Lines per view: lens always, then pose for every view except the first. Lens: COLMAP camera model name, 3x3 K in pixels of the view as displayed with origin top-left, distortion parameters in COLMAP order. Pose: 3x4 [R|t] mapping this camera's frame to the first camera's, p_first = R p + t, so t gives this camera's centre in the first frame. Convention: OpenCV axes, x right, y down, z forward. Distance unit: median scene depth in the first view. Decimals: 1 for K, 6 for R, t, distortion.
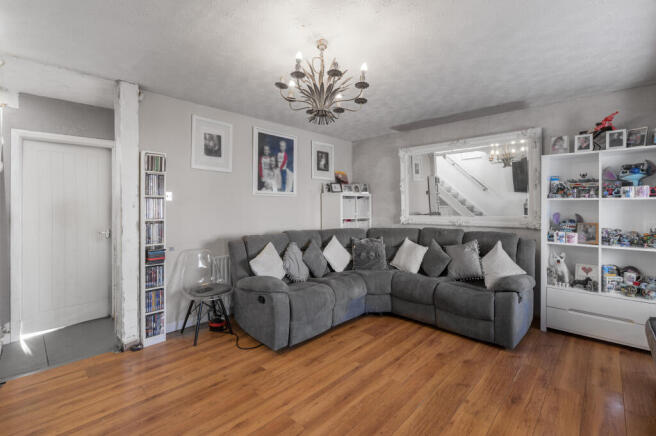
lens RADIAL K [[294.1, 0, 327.2], [0, 294.1, 208.5], [0, 0, 1]] dist [-0.001135, -0.000069]
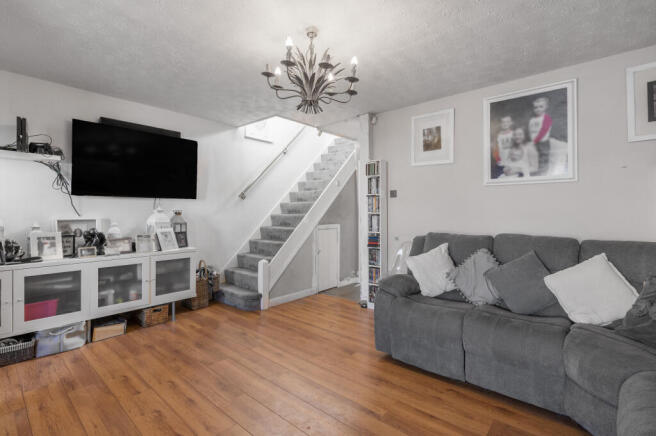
lens RADIAL K [[309.3, 0, 327.2], [0, 309.3, 208.9], [0, 0, 1]] dist [-0.000424, -0.000152]
pose [[0.043933, -0.003794, -0.999027, 0.627601], [0.002893, 0.999989, -0.003671, 0.020708], [0.999030, -0.002729, 0.043944, 0.608296]]
